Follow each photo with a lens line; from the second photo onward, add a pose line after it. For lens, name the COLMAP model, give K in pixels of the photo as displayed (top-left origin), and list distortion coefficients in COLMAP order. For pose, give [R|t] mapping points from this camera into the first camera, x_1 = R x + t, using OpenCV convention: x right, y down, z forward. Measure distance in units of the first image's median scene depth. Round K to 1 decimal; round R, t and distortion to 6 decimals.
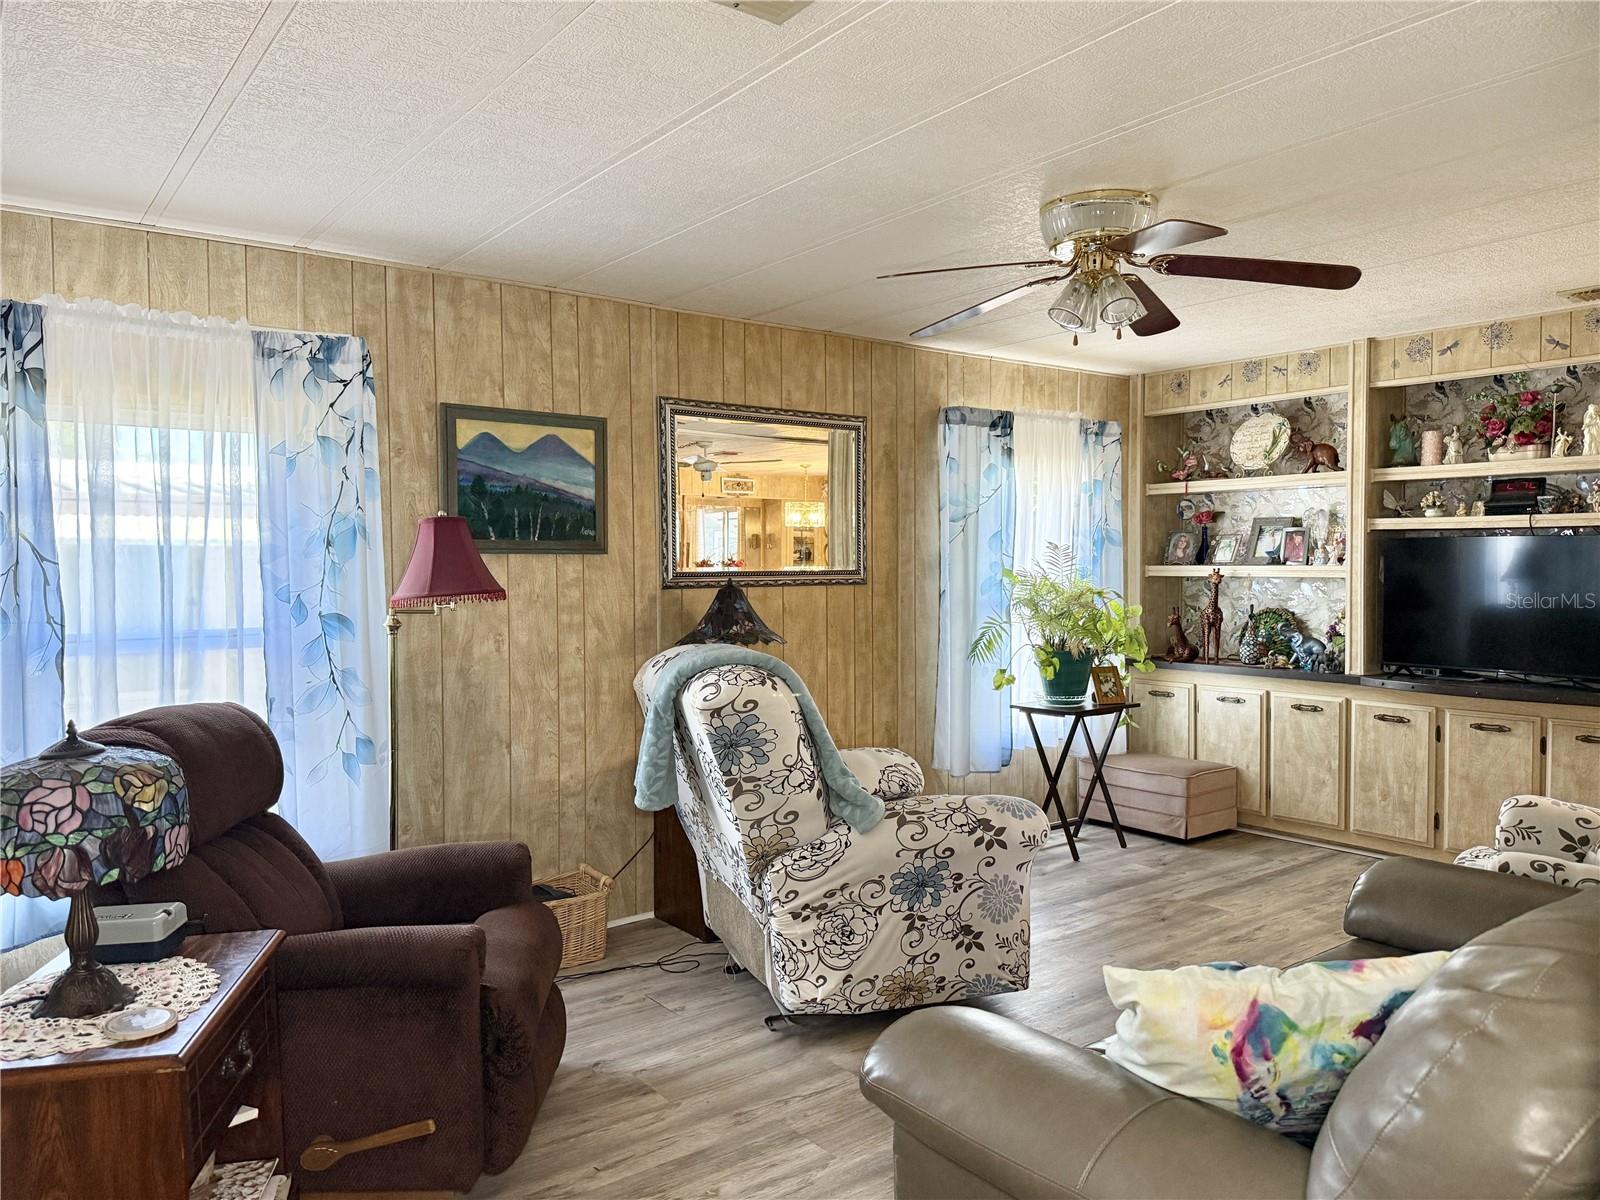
lens RADIAL K [[1112.7, 0, 809.7], [0, 1112.7, 598.2], [0, 0, 1]] dist [0.141384, -0.235791]
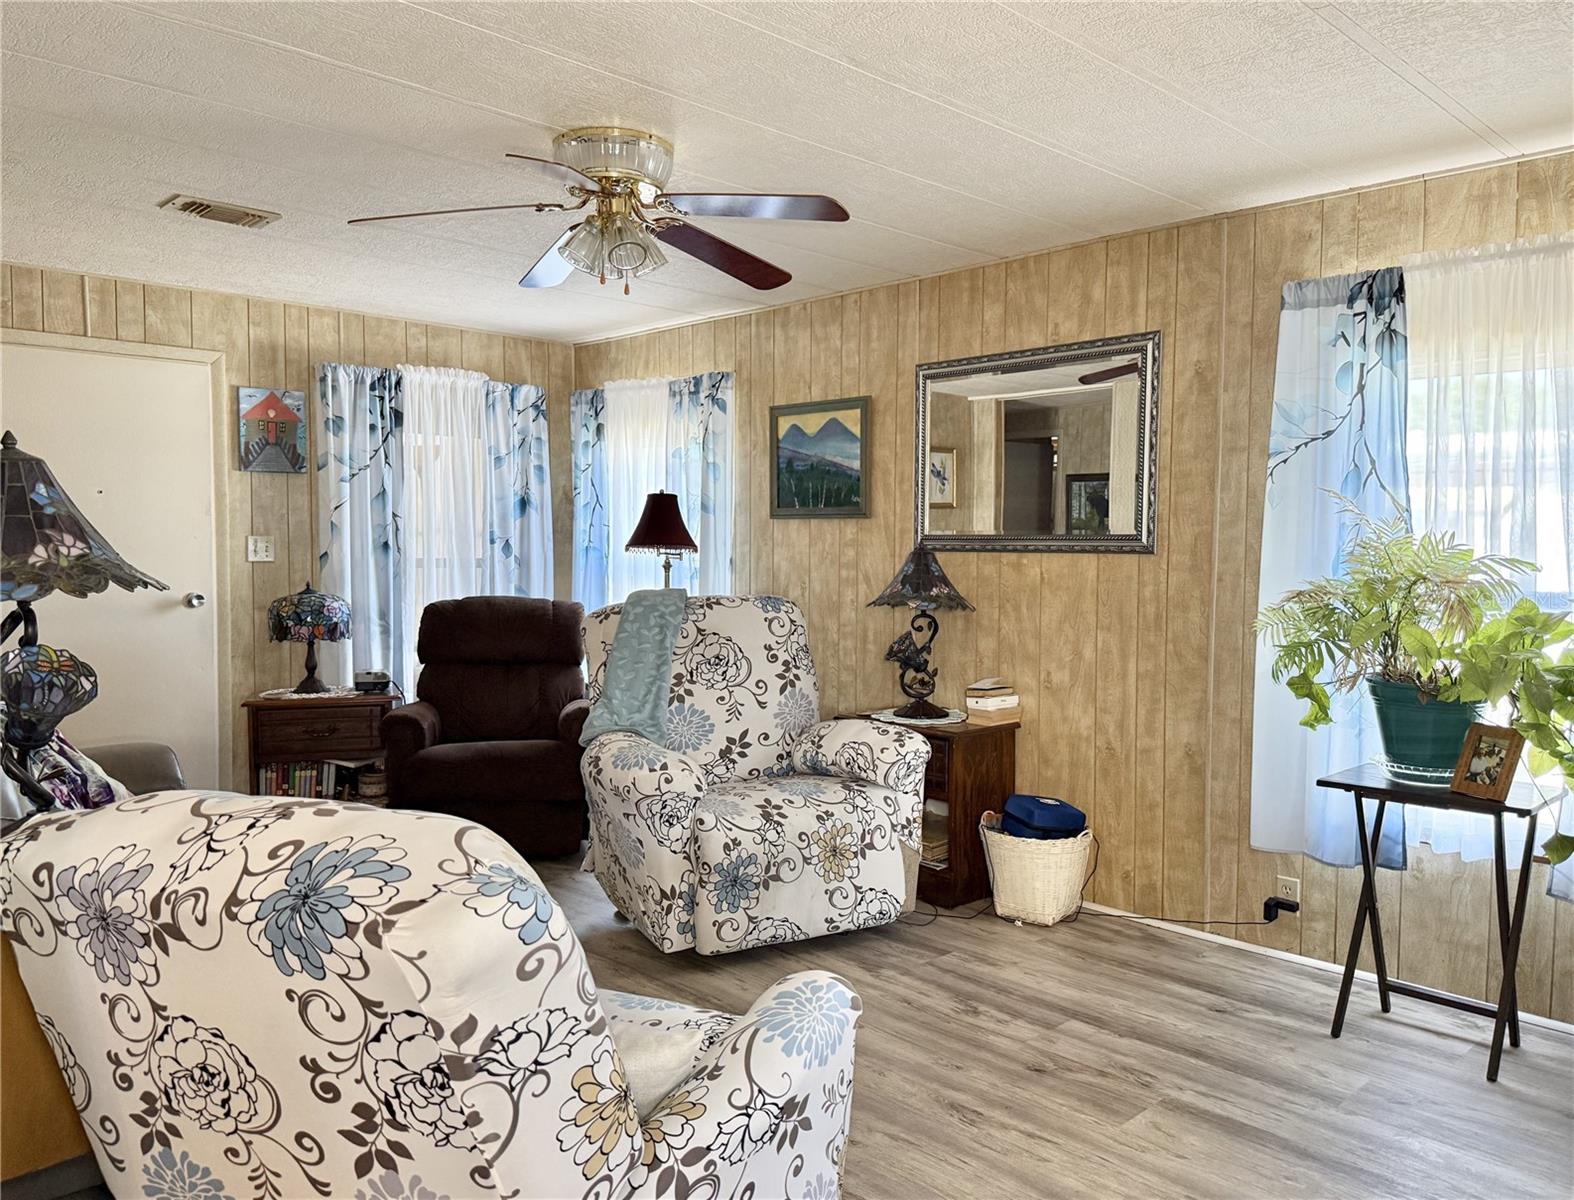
lens RADIAL K [[1154.0, 0, 788.9], [0, 1154.0, 622.5], [0, 0, 1]] dist [-0.001287, -0.003087]
pose [[0.112952, 0.078297, -0.990511, 0.883790], [-0.034924, 0.996587, 0.074794, -0.017429], [0.992986, 0.026145, 0.115301, 0.730640]]
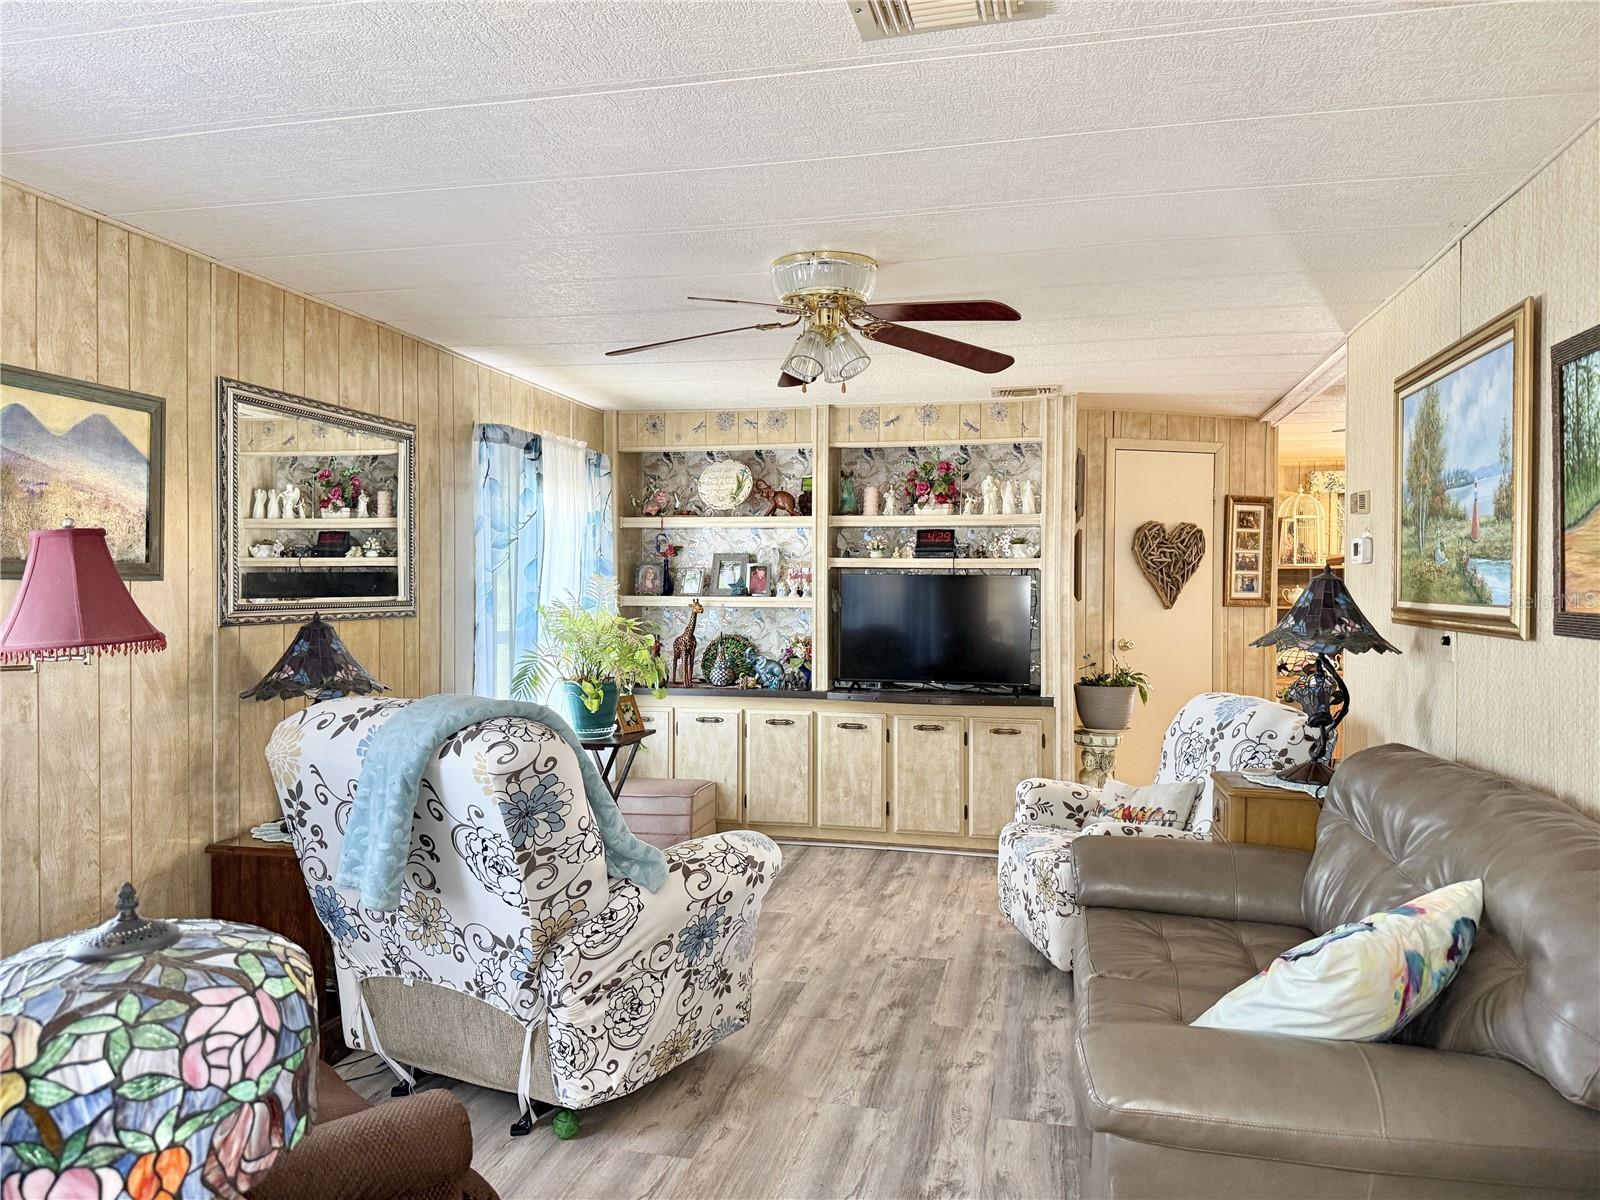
lens RADIAL K [[1116.7, 0, 795.8], [0, 1116.7, 594.3], [0, 0, 1]] dist [0.079682, -0.123386]
pose [[0.770932, 0.004035, 0.636905, -0.308872], [0.012119, 0.999706, -0.021003, -0.008997], [-0.636802, 0.023910, 0.770656, 0.145496]]
